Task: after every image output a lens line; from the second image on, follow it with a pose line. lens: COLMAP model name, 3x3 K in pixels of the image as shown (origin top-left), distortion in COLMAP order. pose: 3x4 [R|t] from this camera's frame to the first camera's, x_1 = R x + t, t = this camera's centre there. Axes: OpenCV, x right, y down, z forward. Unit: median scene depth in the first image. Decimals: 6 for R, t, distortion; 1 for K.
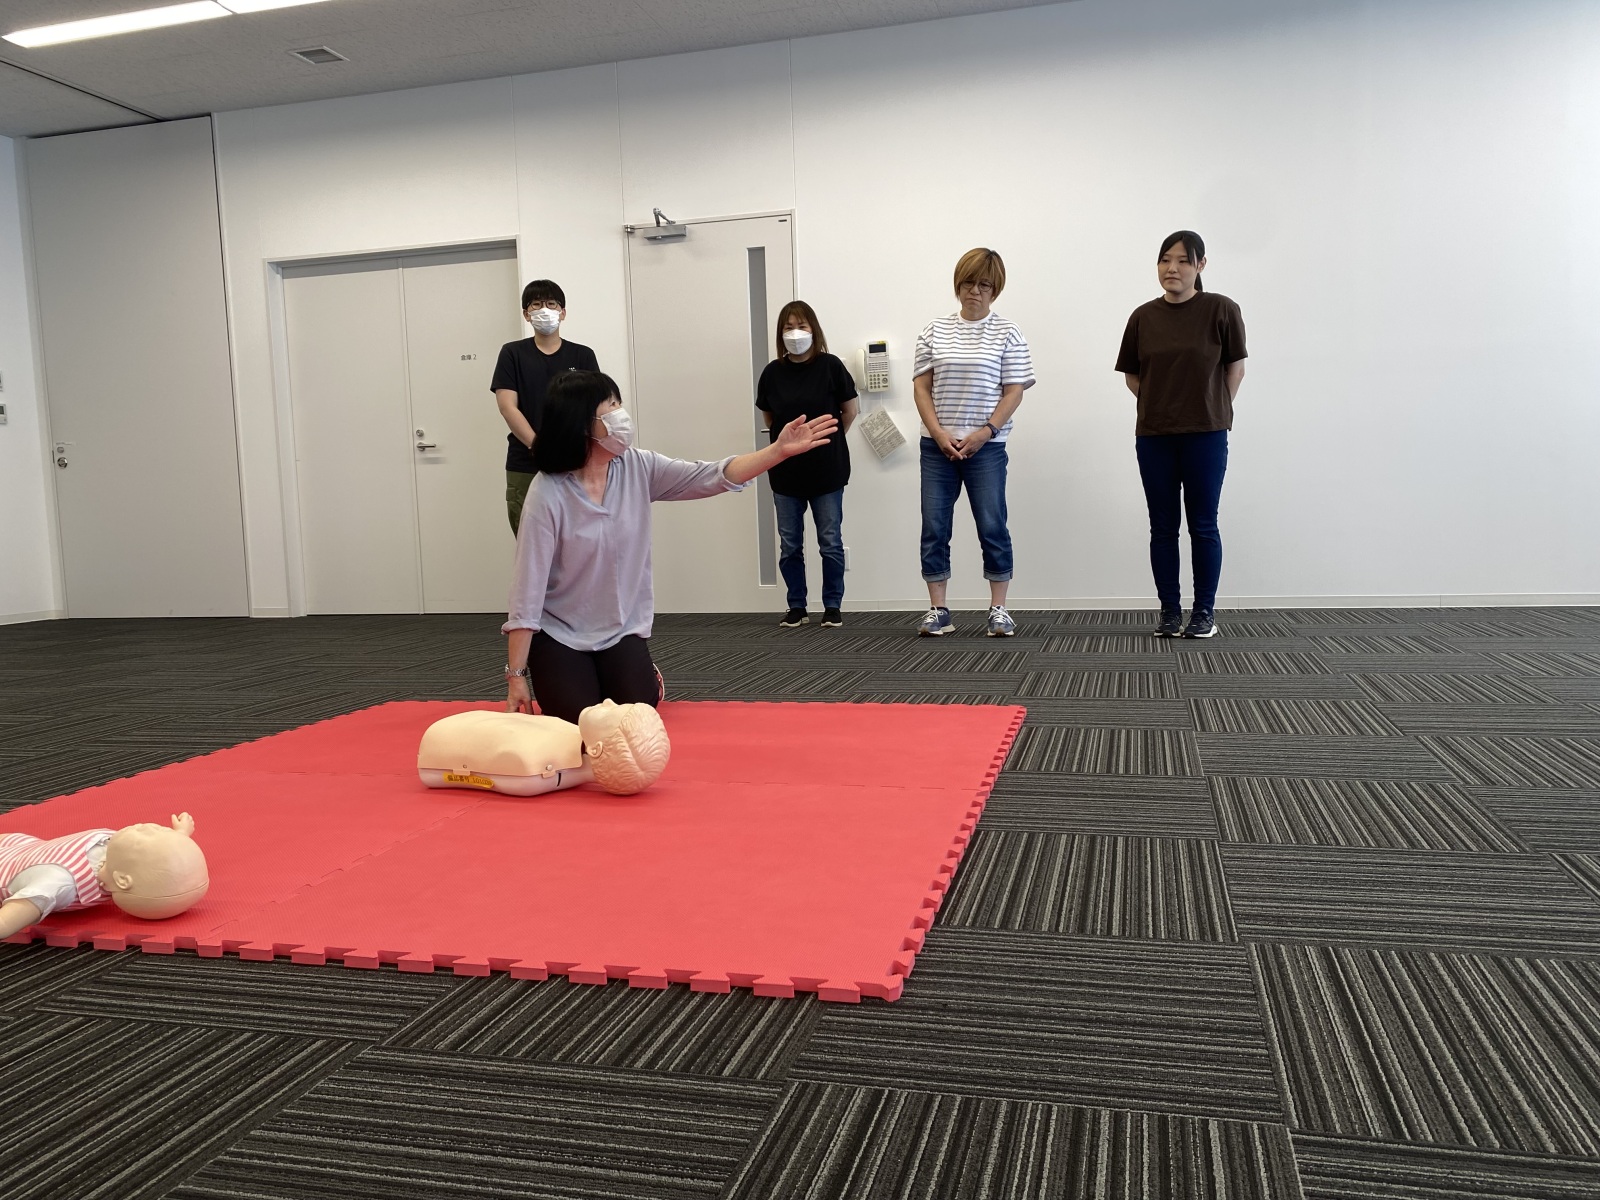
lens RADIAL K [[1224.3, 0, 827.2], [0, 1224.3, 607.8], [0, 0, 1]] dist [0.029628, -0.029672]
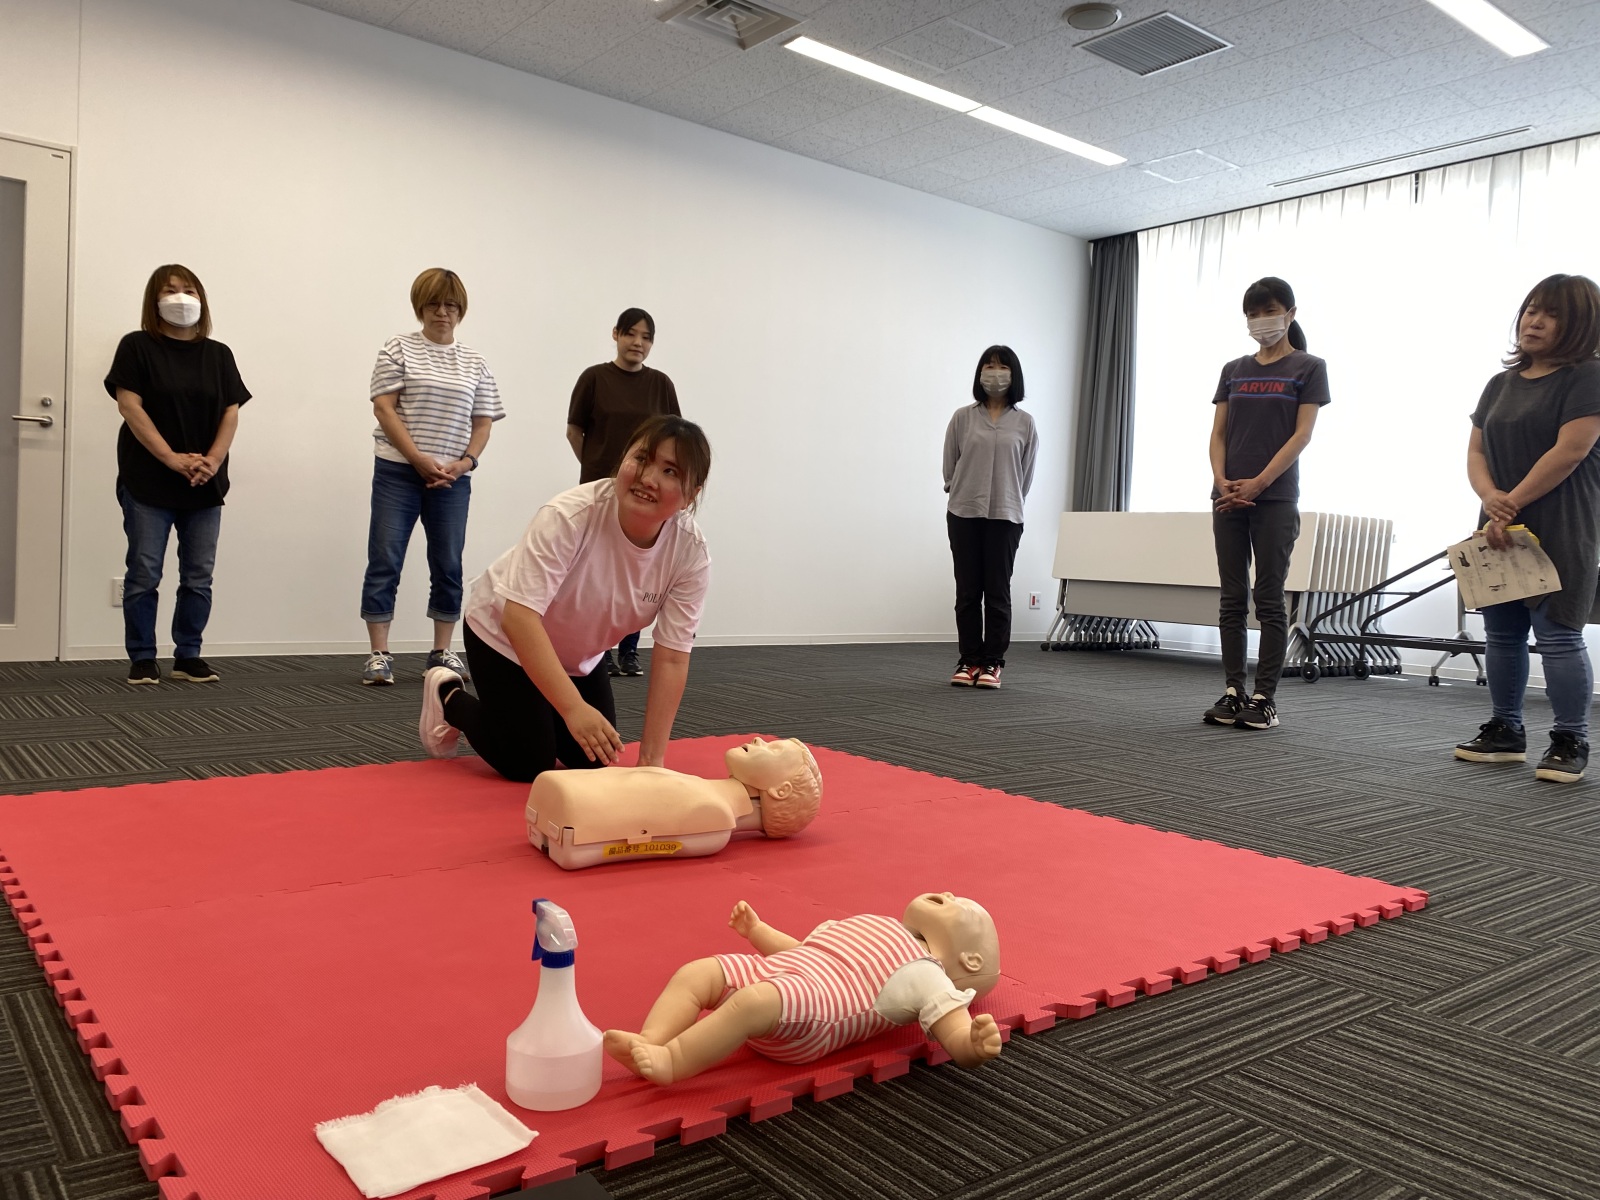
lens RADIAL K [[1224.3, 0, 813.1], [0, 1224.3, 584.1], [0, 0, 1]] dist [0.029628, -0.029672]
pose [[0.596964, 0.035321, 0.801490, -1.145364], [0.013376, 0.998453, -0.053963, 0.009902], [-0.802157, 0.042935, 0.595568, 0.512479]]
